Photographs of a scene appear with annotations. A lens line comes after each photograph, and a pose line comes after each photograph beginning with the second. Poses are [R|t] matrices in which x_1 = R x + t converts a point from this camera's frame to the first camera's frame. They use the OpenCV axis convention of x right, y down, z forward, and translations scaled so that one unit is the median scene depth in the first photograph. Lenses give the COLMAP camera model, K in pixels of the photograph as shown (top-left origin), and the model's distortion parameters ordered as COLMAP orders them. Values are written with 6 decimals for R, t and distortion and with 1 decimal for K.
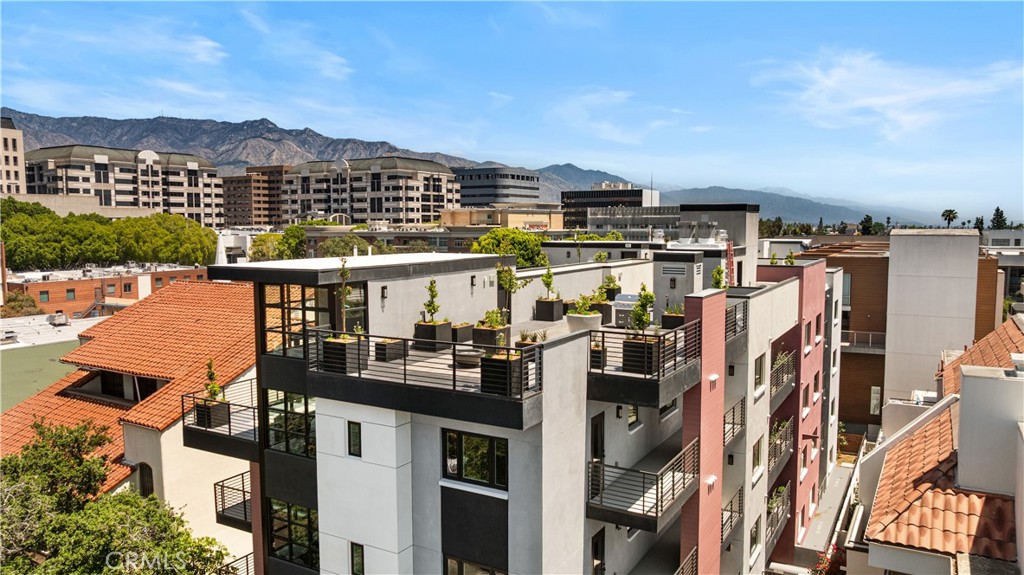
lens RADIAL K [[725.2, 0, 512.0], [0, 725.2, 287.5], [0, 0, 1]] dist [-0.047994, 0.000698]
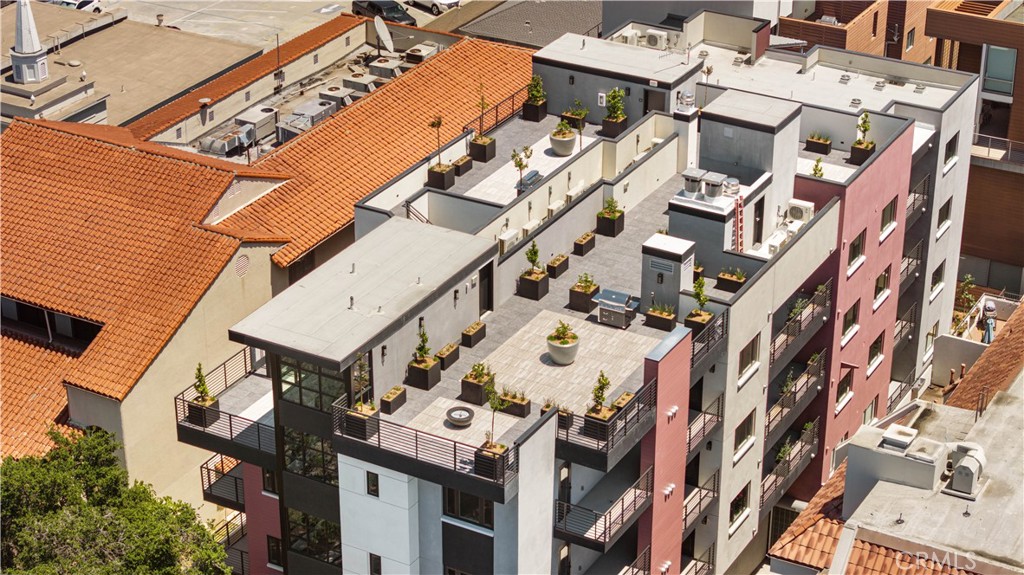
lens RADIAL K [[2054.0, 0, 512.0], [0, 2054.0, 287.5], [0, 0, 1]] dist [-0.328872, -0.076646]
pose [[0.999850, -0.000487, 0.017332, -0.034262], [-0.006079, 0.926298, 0.376743, -1.478327], [-0.016238, -0.376792, 0.926156, -2.224250]]
